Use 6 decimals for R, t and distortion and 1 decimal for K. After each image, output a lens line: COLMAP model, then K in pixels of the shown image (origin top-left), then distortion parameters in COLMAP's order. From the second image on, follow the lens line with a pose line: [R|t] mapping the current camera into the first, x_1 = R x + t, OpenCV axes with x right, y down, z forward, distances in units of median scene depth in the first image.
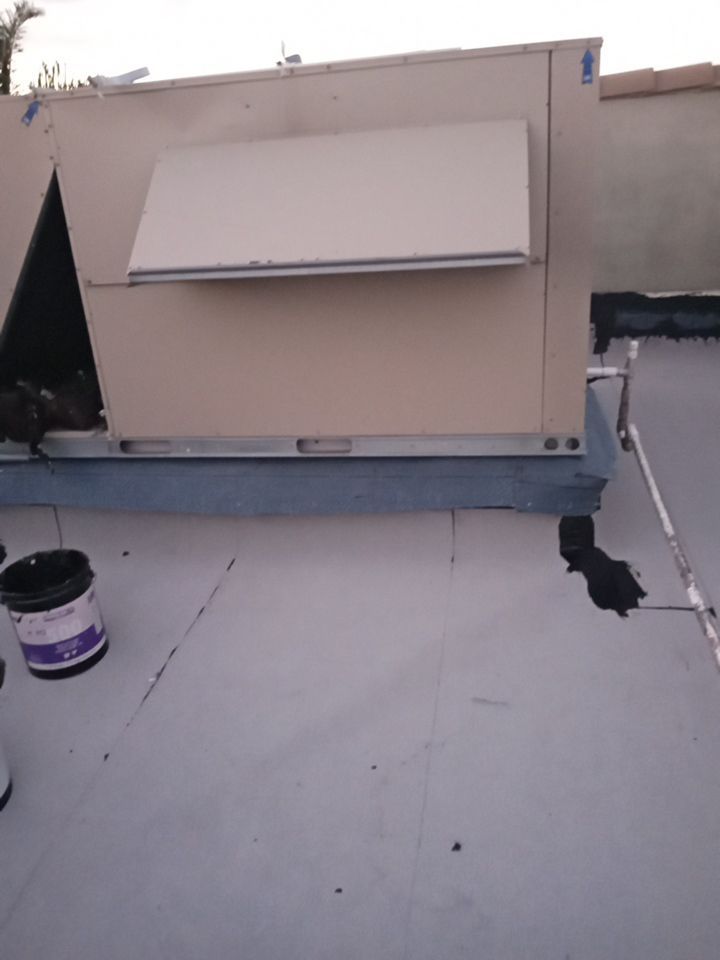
lens RADIAL K [[784.3, 0, 355.7], [0, 784.3, 491.3], [0, 0, 1]] dist [0.008726, -0.001990]
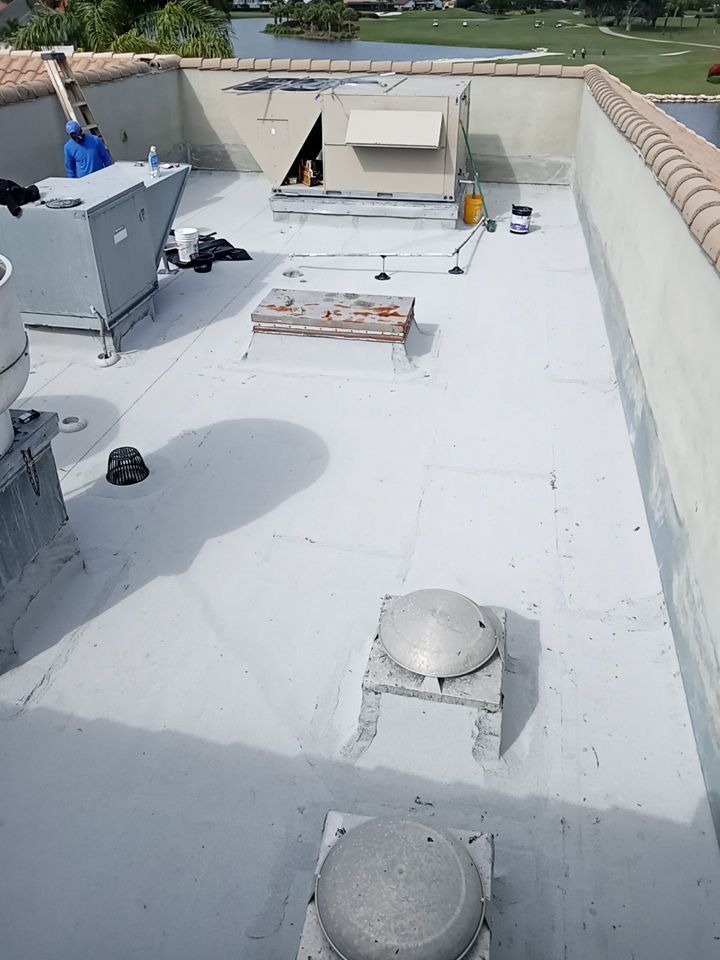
lens RADIAL K [[784.3, 0, 355.7], [0, 784.3, 491.3], [0, 0, 1]] dist [0.008726, -0.001990]
pose [[0.997539, 0.062364, 0.032041, -0.219023], [-0.067204, 0.980748, 0.183351, 0.666731], [-0.019990, -0.185053, 0.982525, -2.999677]]
